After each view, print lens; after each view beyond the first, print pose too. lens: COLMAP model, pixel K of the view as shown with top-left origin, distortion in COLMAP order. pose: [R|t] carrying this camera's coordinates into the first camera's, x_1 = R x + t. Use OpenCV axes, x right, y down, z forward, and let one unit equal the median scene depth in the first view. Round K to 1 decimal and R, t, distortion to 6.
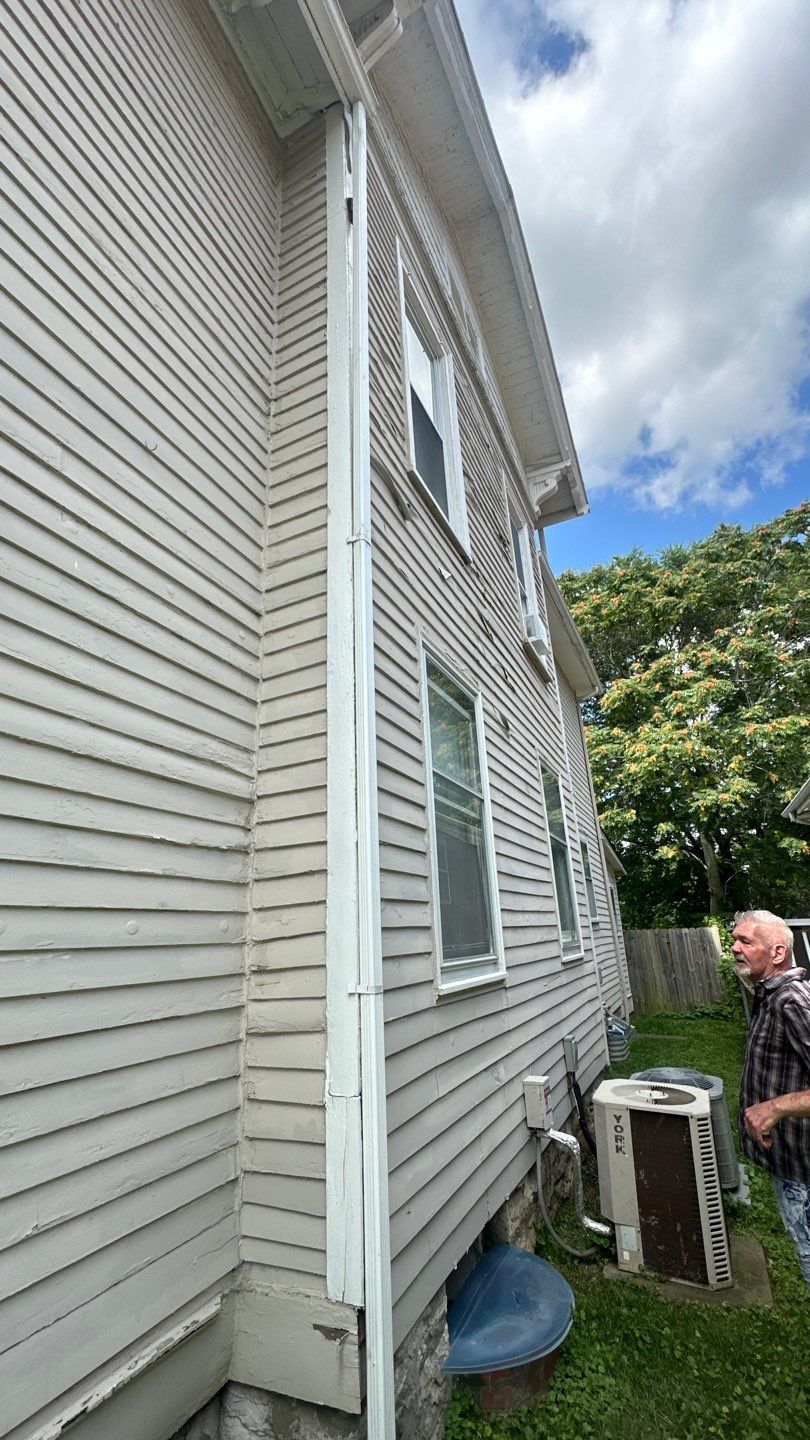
lens RADIAL K [[605.9, 0, 407.3], [0, 605.9, 727.2], [0, 0, 1]] dist [-0.003096, 0.001394]
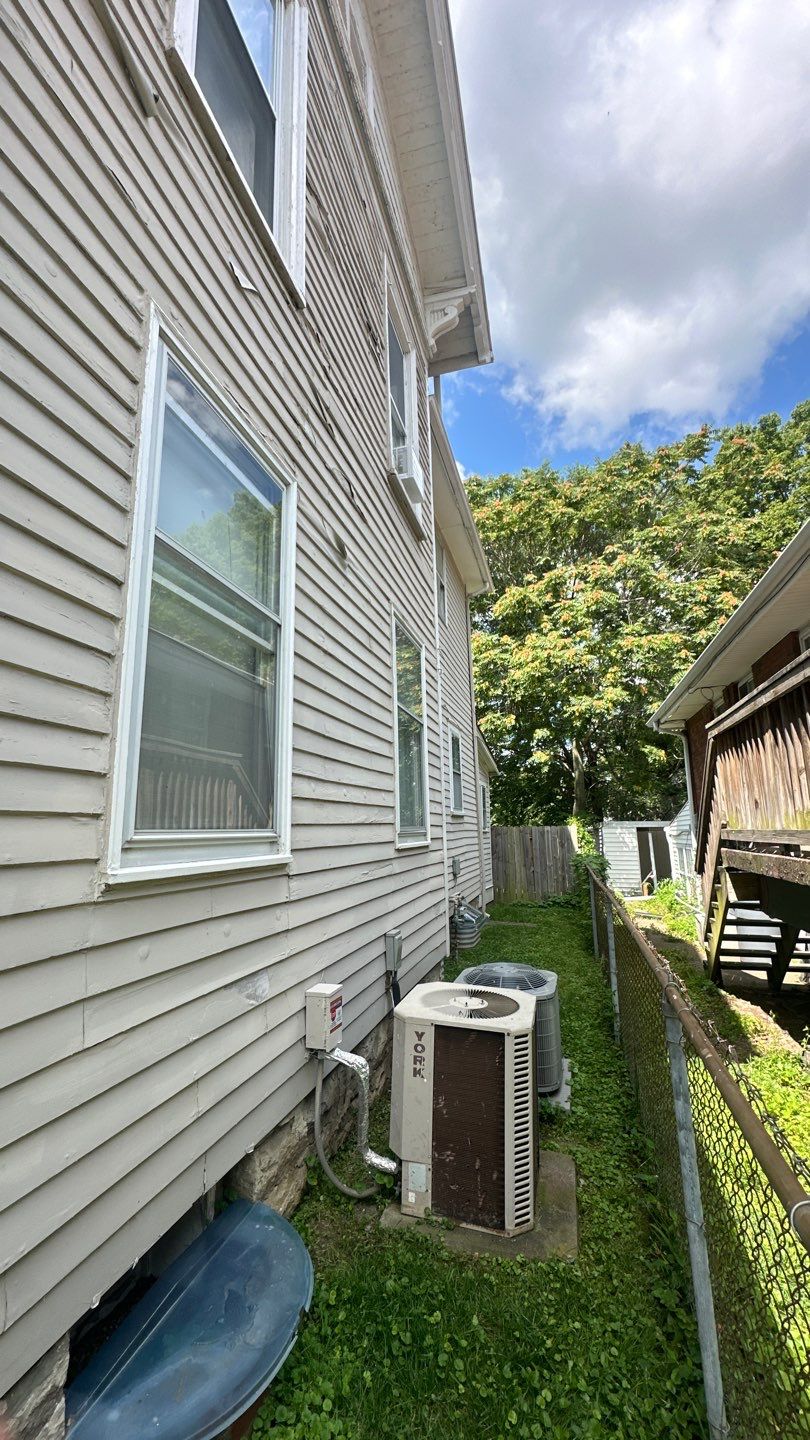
lens RADIAL K [[573.6, 0, 407.7], [0, 573.6, 725.3], [0, 0, 1]] dist [-0.004702, 0.001654]
pose [[0.985695, 0.051230, 0.160562, 0.135293], [-0.073957, 0.987537, 0.138932, 0.104555], [-0.151443, -0.148819, 0.977199, 0.237514]]
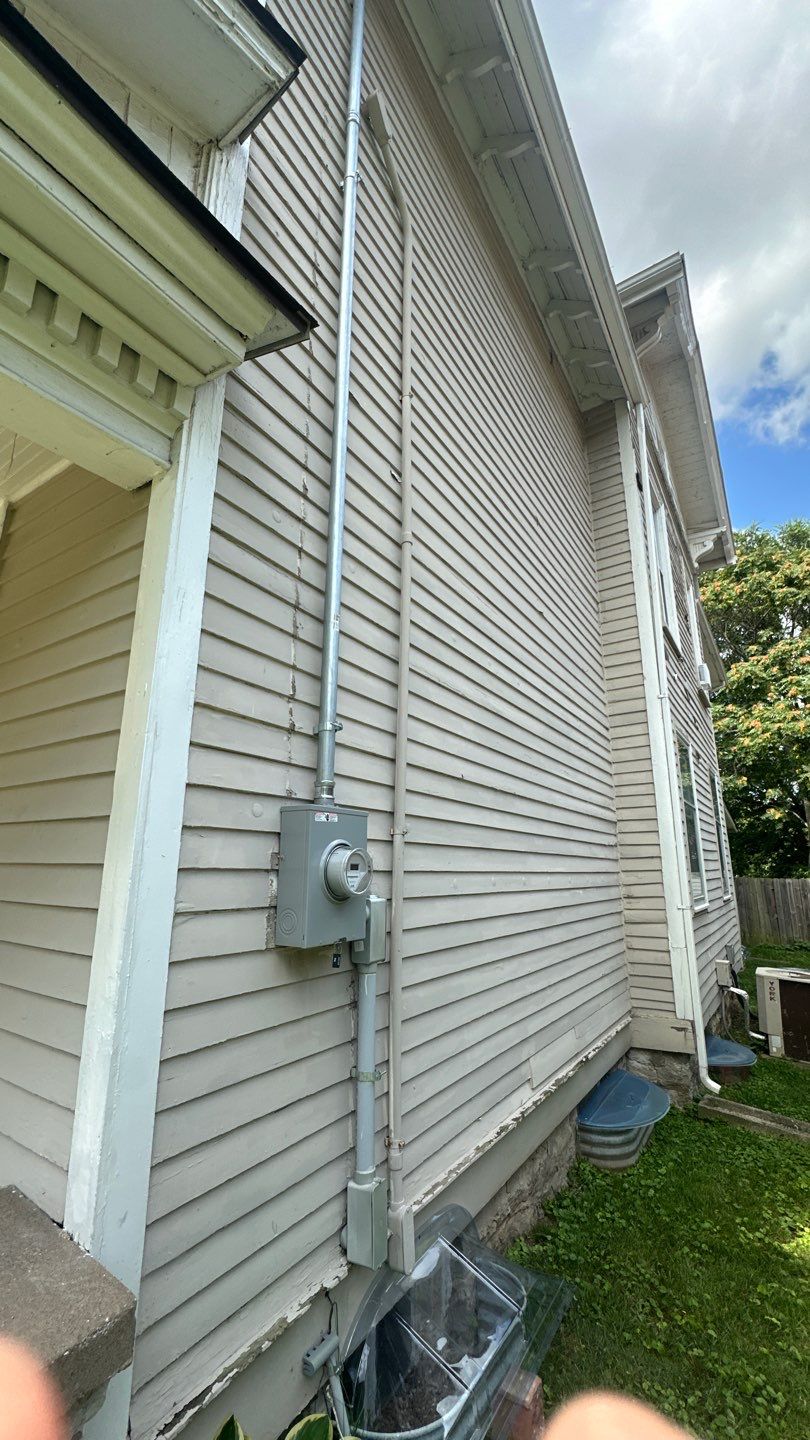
lens RADIAL K [[573.6, 0, 407.8], [0, 573.6, 720.6], [0, 0, 1]] dist [-0.004702, 0.001654]
pose [[0.988799, 0.020279, -0.147867, -0.365958], [-0.006995, 0.995935, 0.089804, -0.223376], [0.149087, -0.087763, 0.984922, -0.592797]]
